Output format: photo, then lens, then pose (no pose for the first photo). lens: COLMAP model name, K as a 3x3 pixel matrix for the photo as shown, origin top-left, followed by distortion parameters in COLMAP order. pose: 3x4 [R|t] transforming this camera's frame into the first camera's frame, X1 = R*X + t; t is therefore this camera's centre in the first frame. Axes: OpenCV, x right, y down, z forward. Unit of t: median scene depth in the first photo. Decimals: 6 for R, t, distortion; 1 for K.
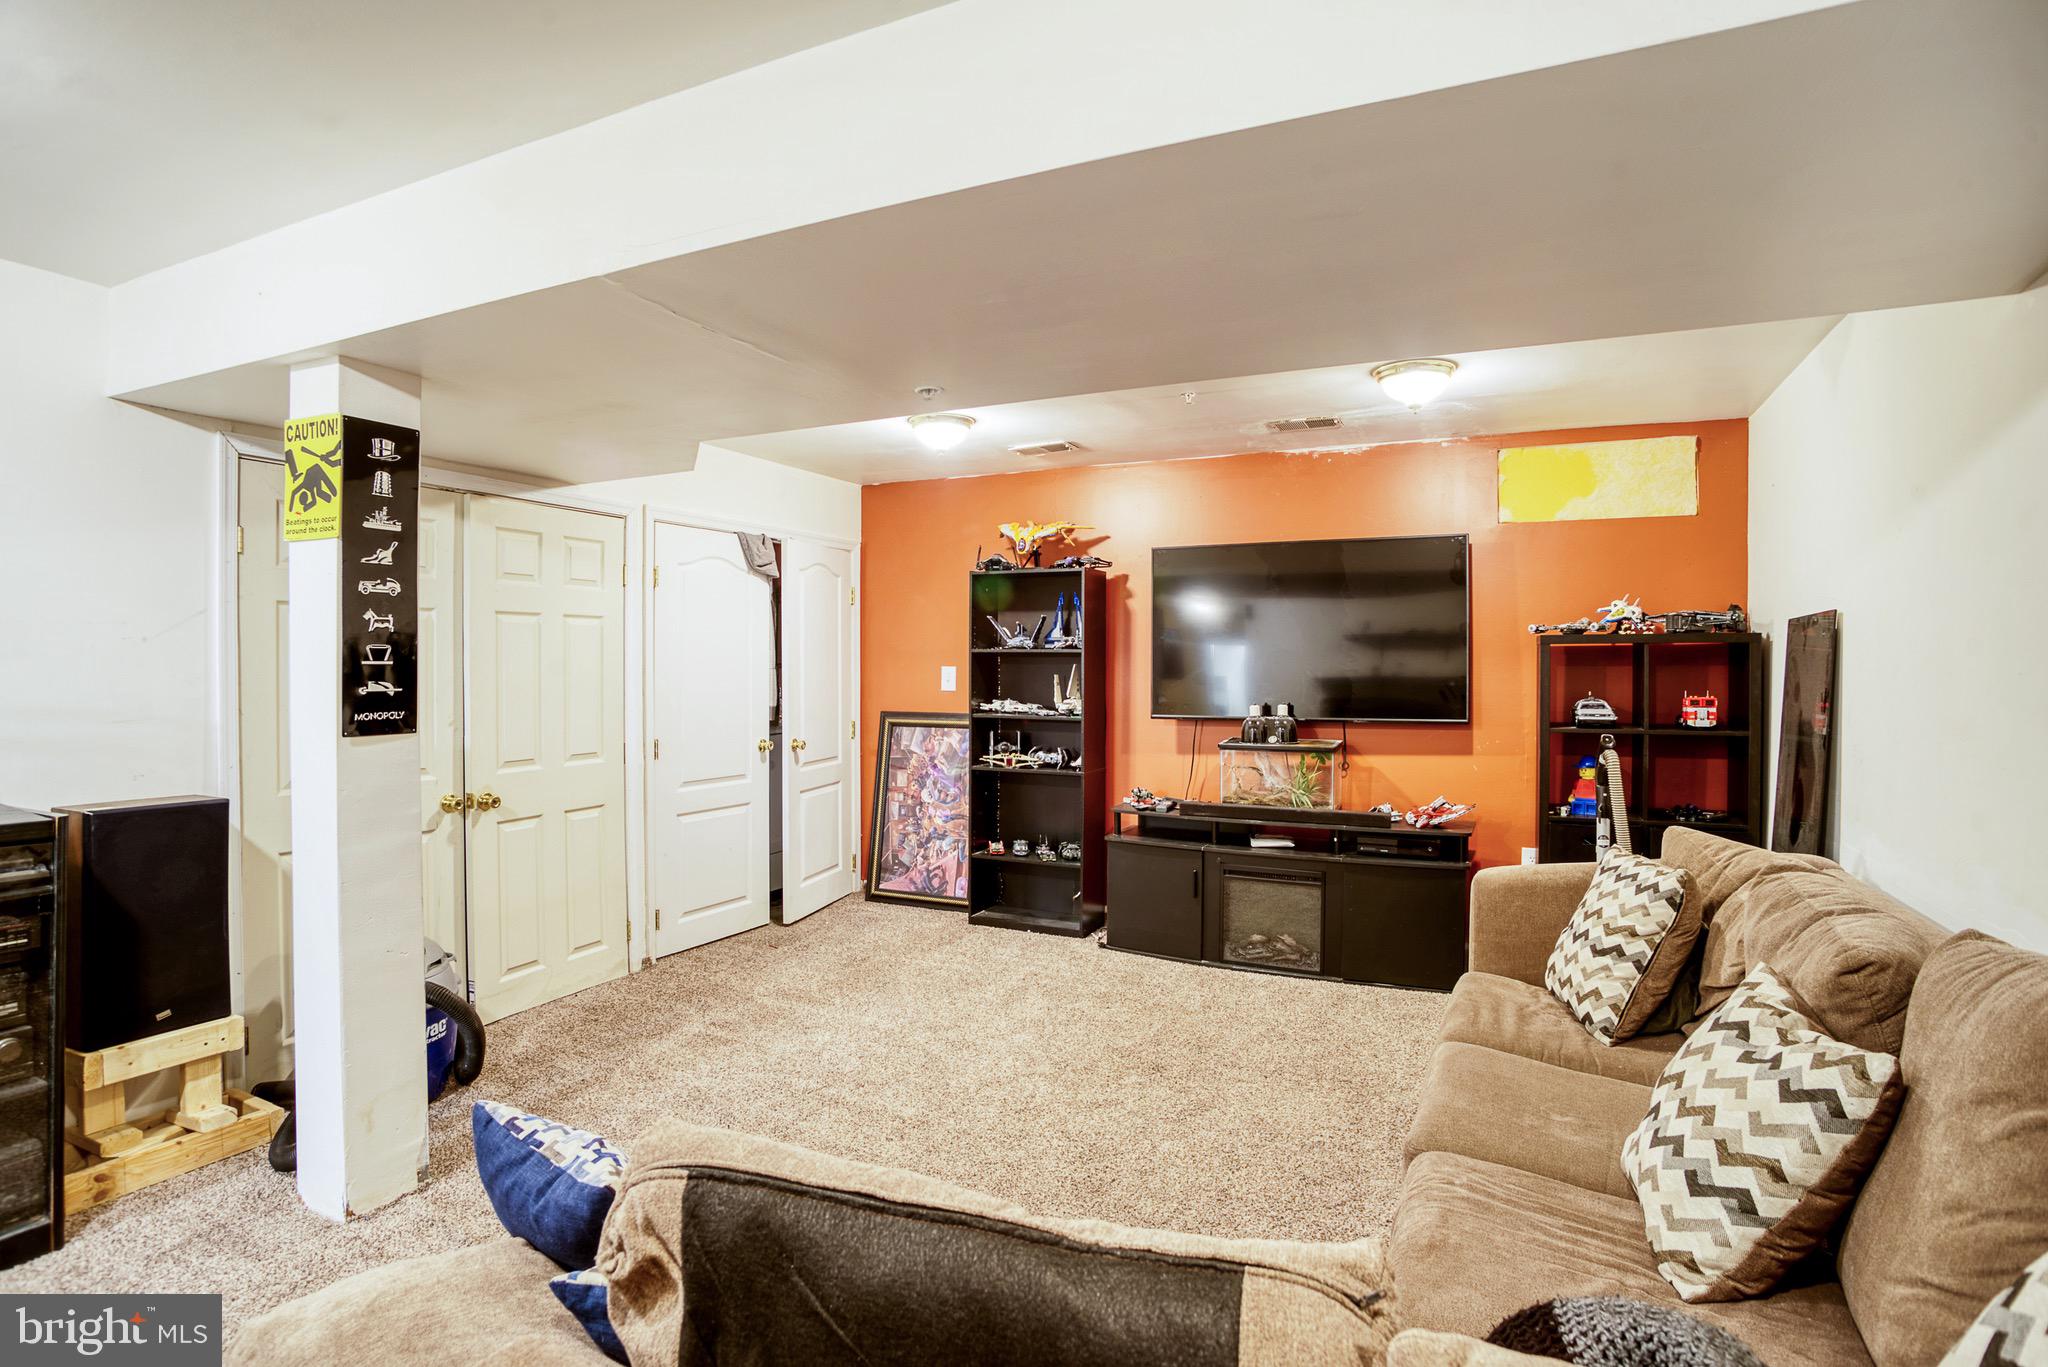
lens RADIAL K [[1001.5, 0, 1027.4], [0, 1001.5, 674.3], [0, 0, 1]] dist [-0.077241, 0.028937]
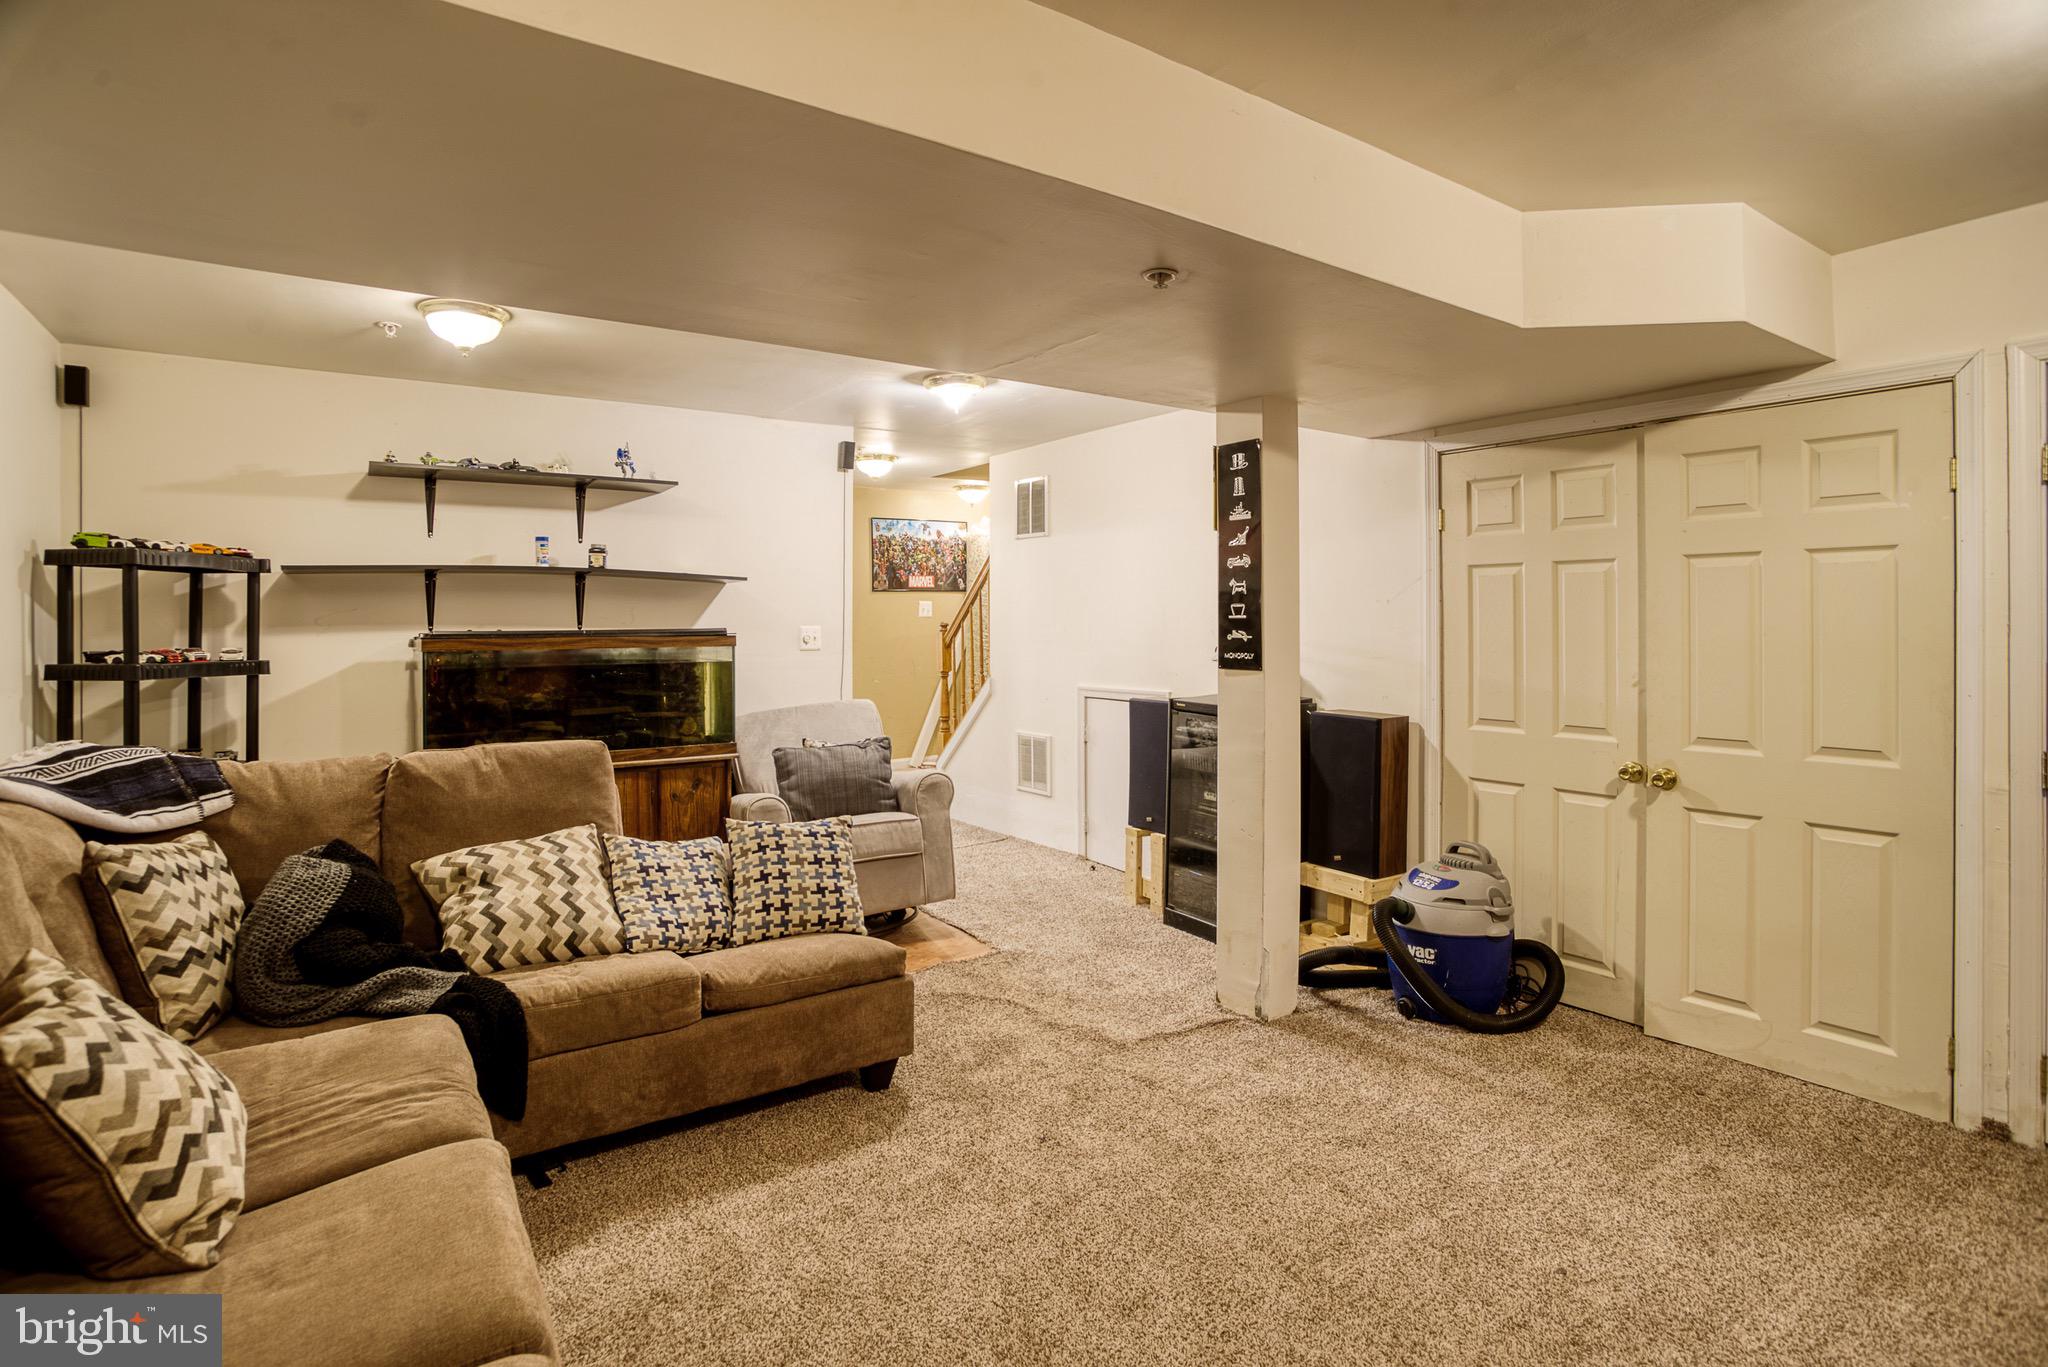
lens RADIAL K [[1001.5, 0, 1011.3], [0, 1001.5, 625.2], [0, 0, 1]] dist [-0.077241, 0.028937]
pose [[-0.492194, 0.002524, -0.870482, 0.704580], [-0.010107, 0.999912, 0.008614, -0.008922], [0.870427, 0.013038, -0.492125, 1.387973]]
